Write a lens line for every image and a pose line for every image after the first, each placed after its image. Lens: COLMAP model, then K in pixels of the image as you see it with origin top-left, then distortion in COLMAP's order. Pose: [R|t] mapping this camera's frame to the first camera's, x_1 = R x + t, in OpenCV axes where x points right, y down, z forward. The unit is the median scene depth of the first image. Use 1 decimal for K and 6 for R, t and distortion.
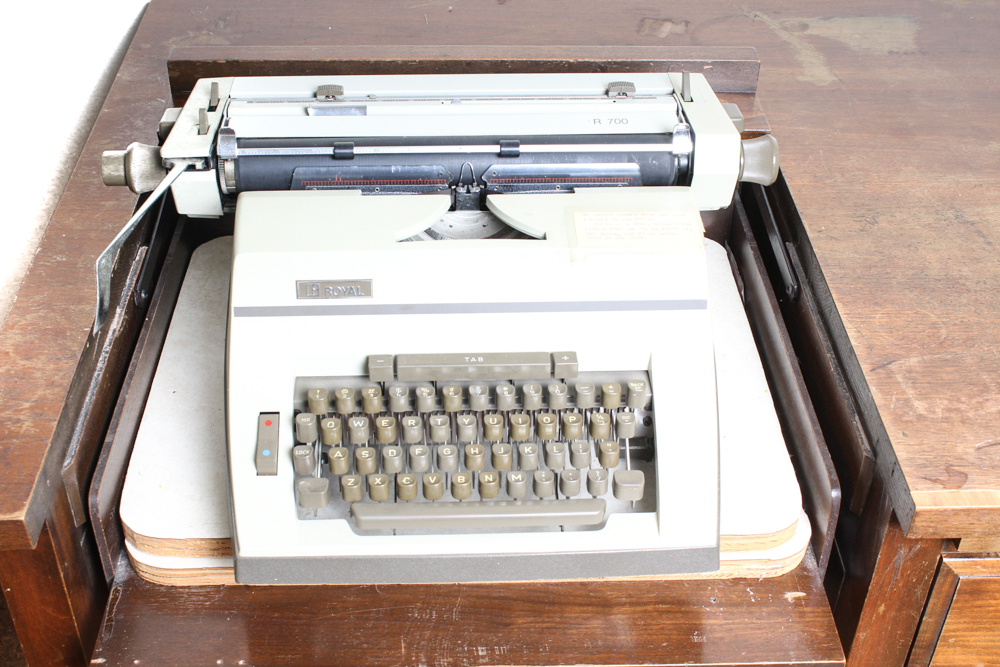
lens RADIAL K [[1302.9, 0, 500.0], [0, 1302.9, 333.5], [0, 0, 1]] dist [-0.034925, -0.033218]
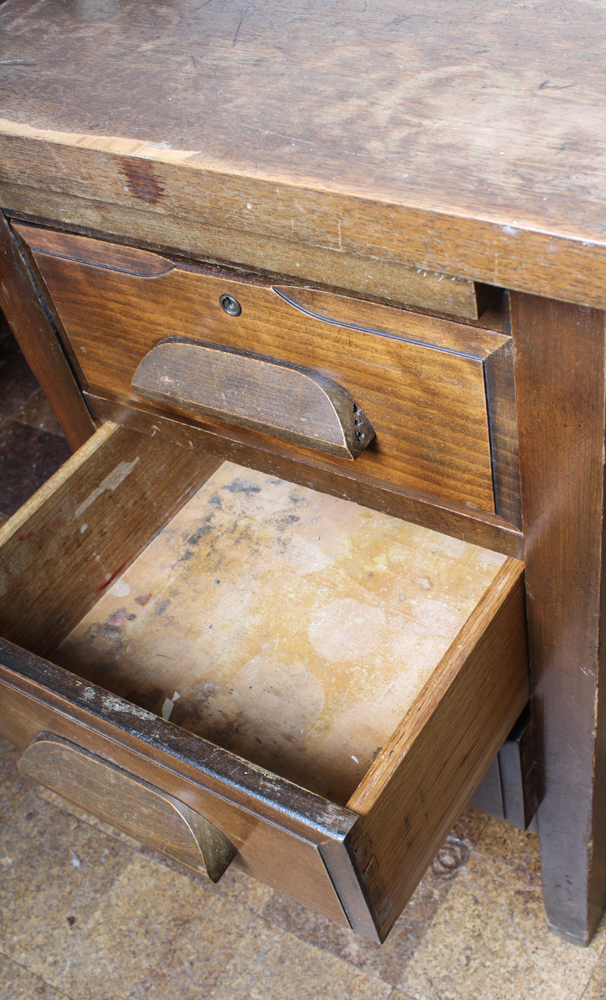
lens RADIAL K [[1081.7, 0, 303.0], [0, 1081.7, 500.0], [0, 0, 1]] dist [-0.003339, 0.009979]
pose [[0.798480, 0.308911, -0.516724, 0.888185], [-0.193815, 0.944523, 0.265163, 0.121194], [0.569969, -0.111579, 0.814055, 0.513143]]
